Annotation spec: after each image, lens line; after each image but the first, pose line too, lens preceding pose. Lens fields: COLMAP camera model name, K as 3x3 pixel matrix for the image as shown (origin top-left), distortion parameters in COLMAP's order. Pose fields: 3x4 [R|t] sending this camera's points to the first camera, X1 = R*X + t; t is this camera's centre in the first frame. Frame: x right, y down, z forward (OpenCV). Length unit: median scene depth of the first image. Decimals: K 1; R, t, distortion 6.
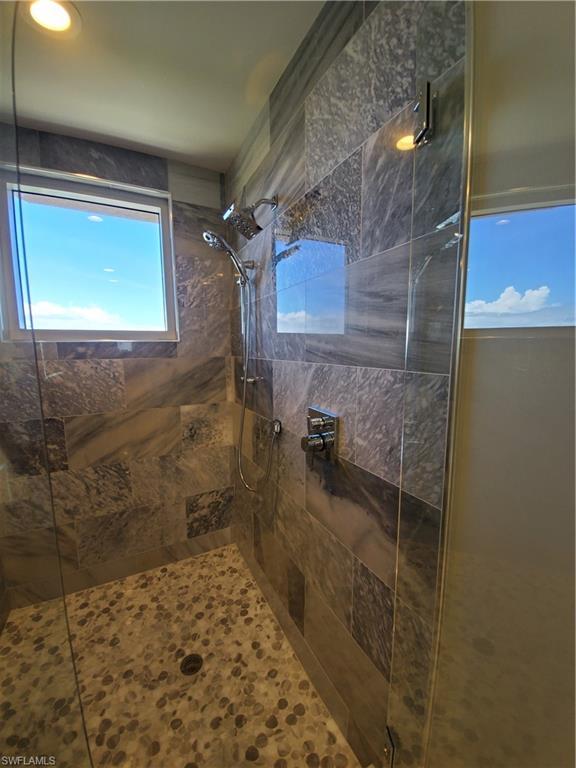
lens RADIAL K [[307.4, 0, 288.0], [0, 307.4, 384.0], [0, 0, 1]] dist [0.002323, -0.015115]
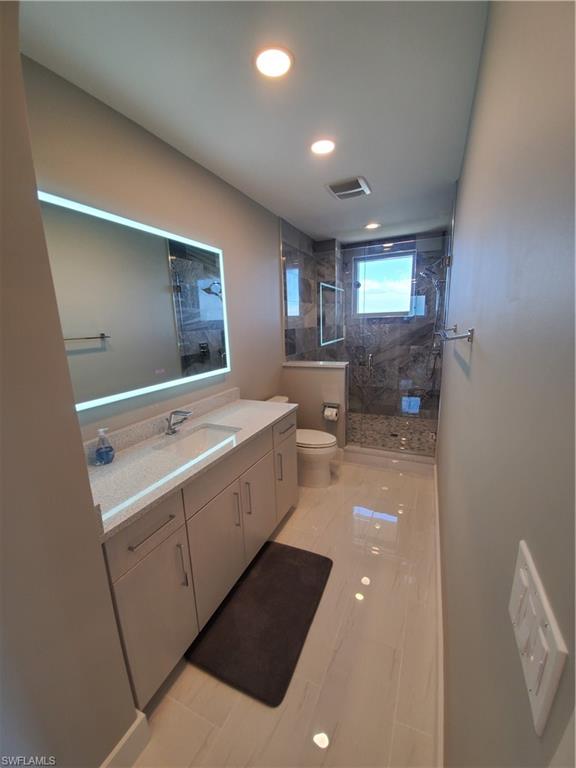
lens RADIAL K [[307.4, 0, 288.0], [0, 307.4, 384.0], [0, 0, 1]] dist [0.002323, -0.015115]
pose [[0.624964, 0.140450, -0.767915, 0.864596], [-0.073674, 0.989903, 0.121093, 0.146905], [0.777169, -0.019103, 0.629002, -1.115371]]
